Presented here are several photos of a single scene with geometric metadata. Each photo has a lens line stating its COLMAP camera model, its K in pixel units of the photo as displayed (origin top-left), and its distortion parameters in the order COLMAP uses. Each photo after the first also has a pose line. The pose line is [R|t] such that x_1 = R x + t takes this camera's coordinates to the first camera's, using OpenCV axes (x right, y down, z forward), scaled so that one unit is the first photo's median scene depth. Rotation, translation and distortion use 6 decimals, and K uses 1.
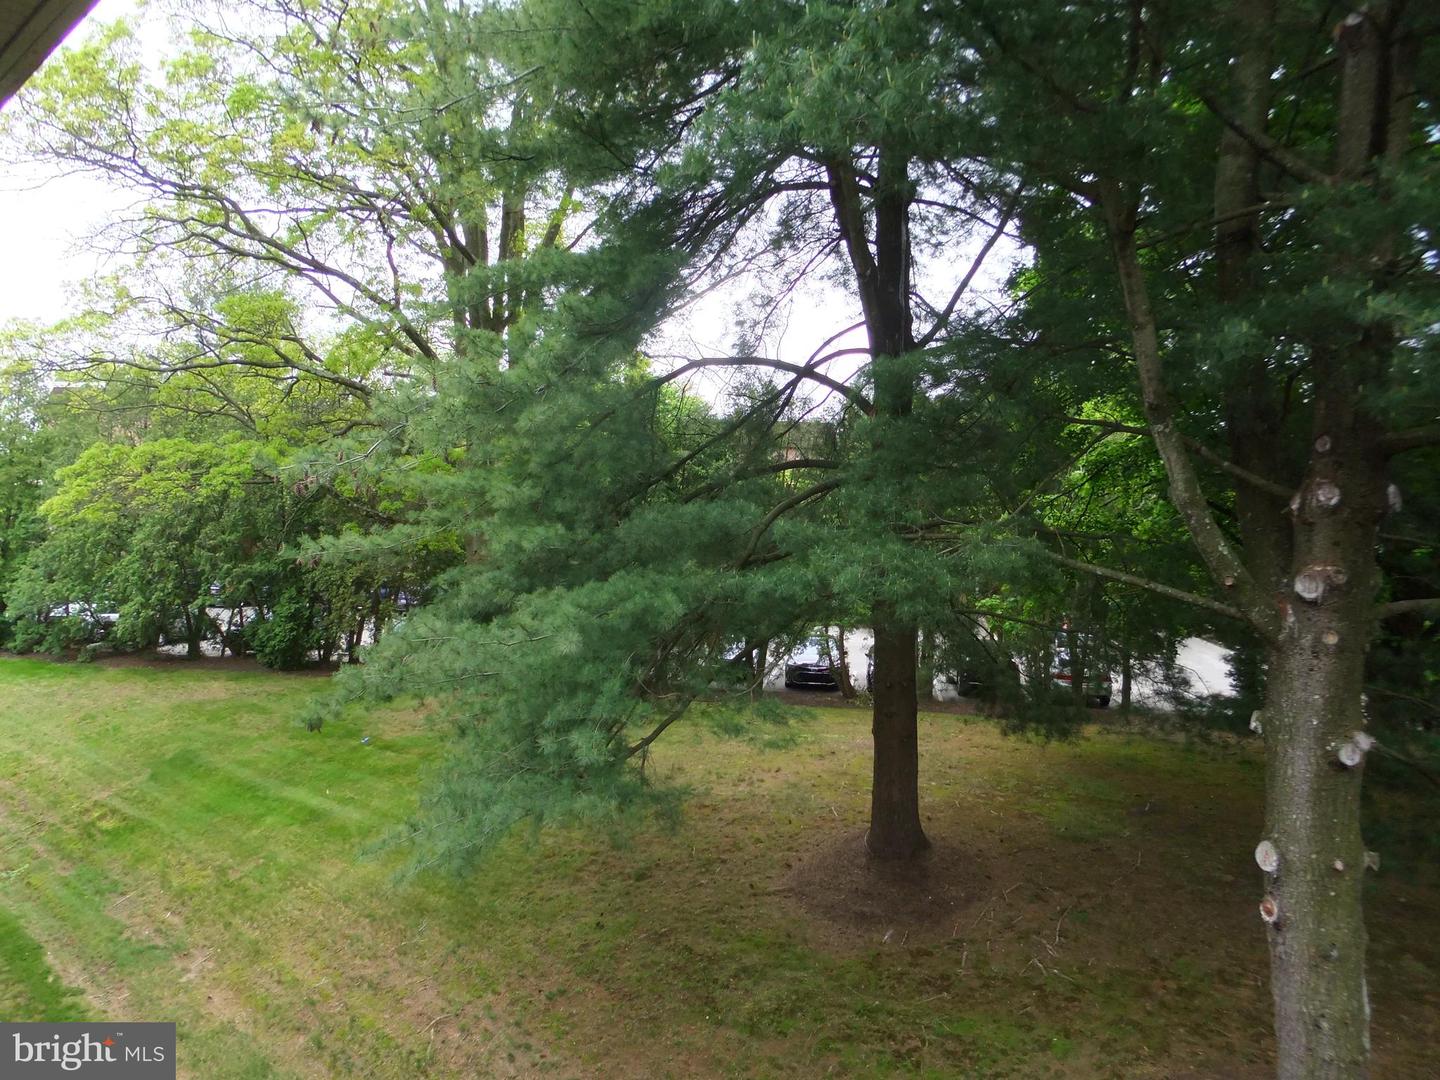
lens RADIAL K [[981.5, 0, 720.0], [0, 981.5, 529.9], [0, 0, 1]] dist [-0.047822, 0.037849]
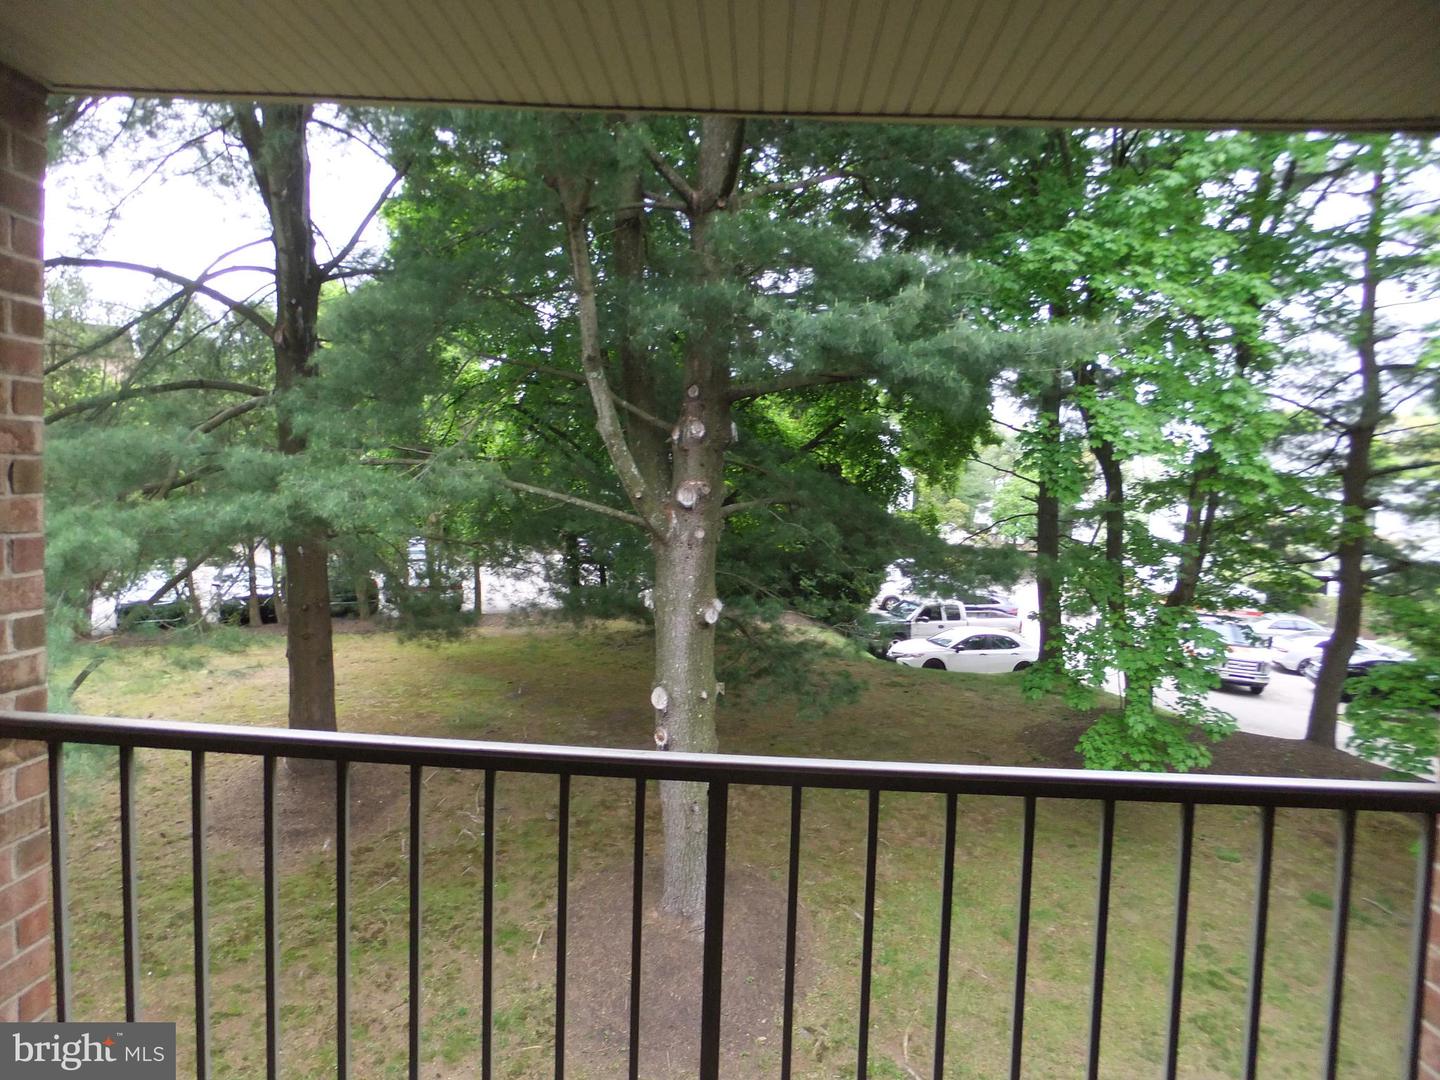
lens RADIAL K [[984.6, 0, 720.0], [0, 984.6, 540.0], [0, 0, 1]] dist [0.003559, 0.002972]
pose [[0.764310, -0.063354, 0.641729, -0.236196], [0.003539, 0.995559, 0.094070, -0.010496], [-0.644839, -0.069628, 0.761140, -0.082337]]
